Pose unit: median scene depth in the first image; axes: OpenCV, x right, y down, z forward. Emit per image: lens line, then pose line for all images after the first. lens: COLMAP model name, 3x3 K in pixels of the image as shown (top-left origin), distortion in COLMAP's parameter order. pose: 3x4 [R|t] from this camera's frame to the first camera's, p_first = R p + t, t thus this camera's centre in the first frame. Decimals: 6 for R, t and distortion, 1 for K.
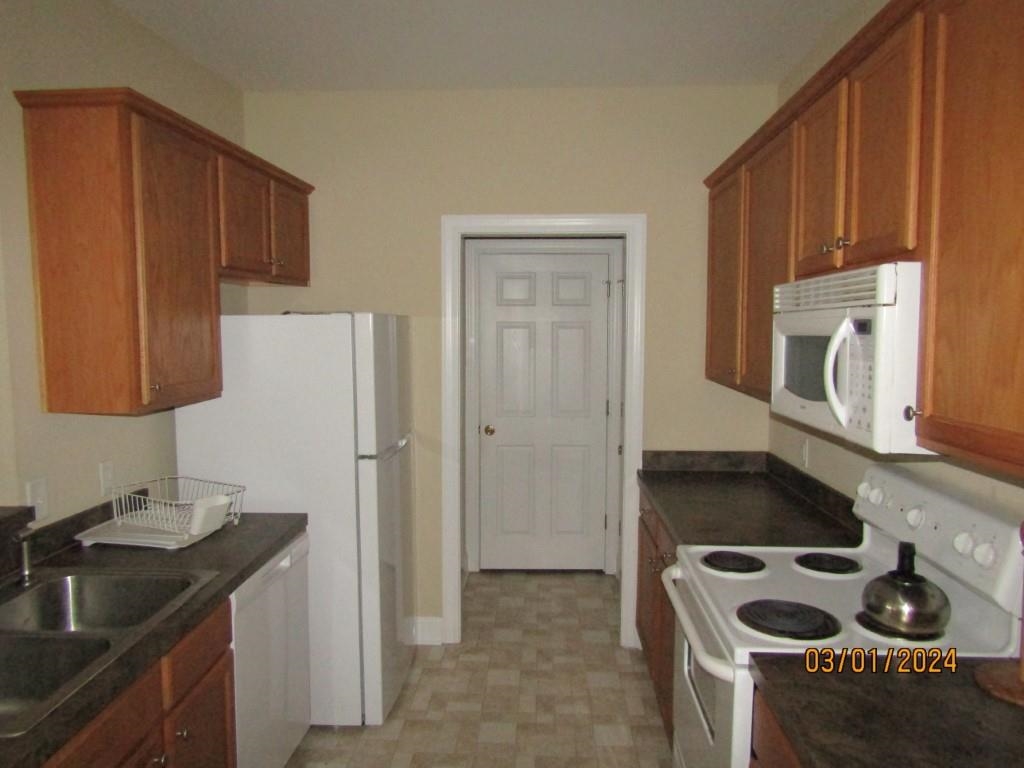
lens RADIAL K [[724.0, 0, 510.4], [0, 724.0, 384.7], [0, 0, 1]] dist [-0.017042, 0.013697]
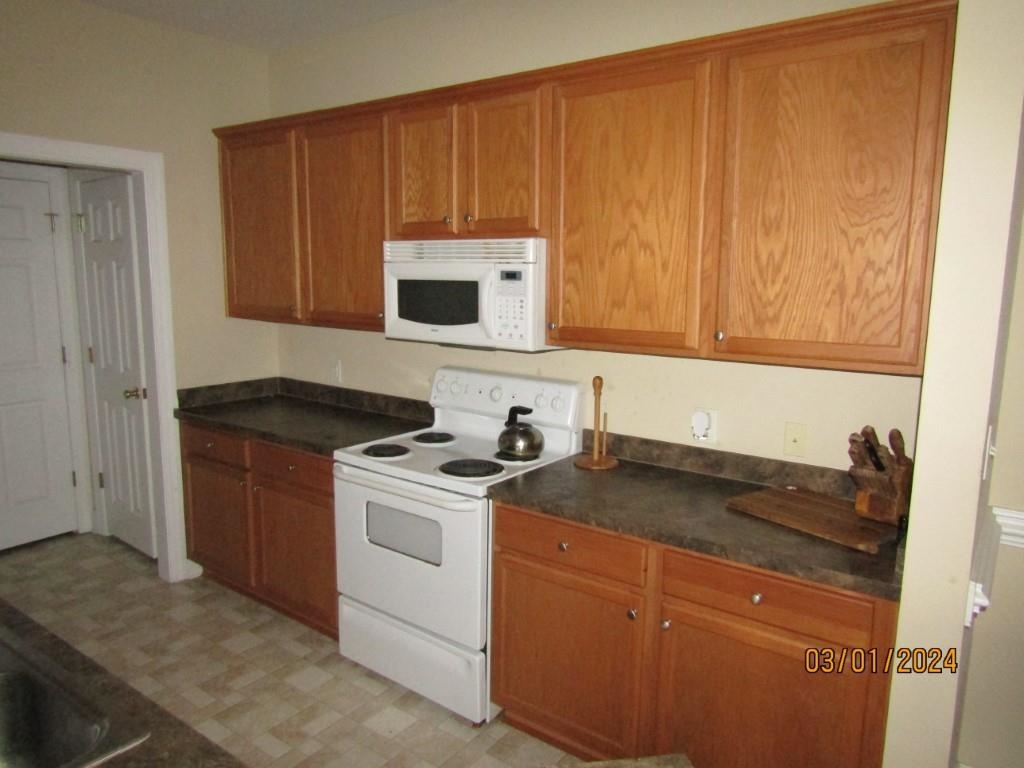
lens RADIAL K [[724.0, 0, 510.1], [0, 724.0, 380.0], [0, 0, 1]] dist [-0.017042, 0.013697]
pose [[0.556937, -0.115608, 0.822469, -0.519971], [0.047700, 0.993083, 0.107289, -0.013000], [-0.829184, -0.020522, 0.558600, 0.051272]]
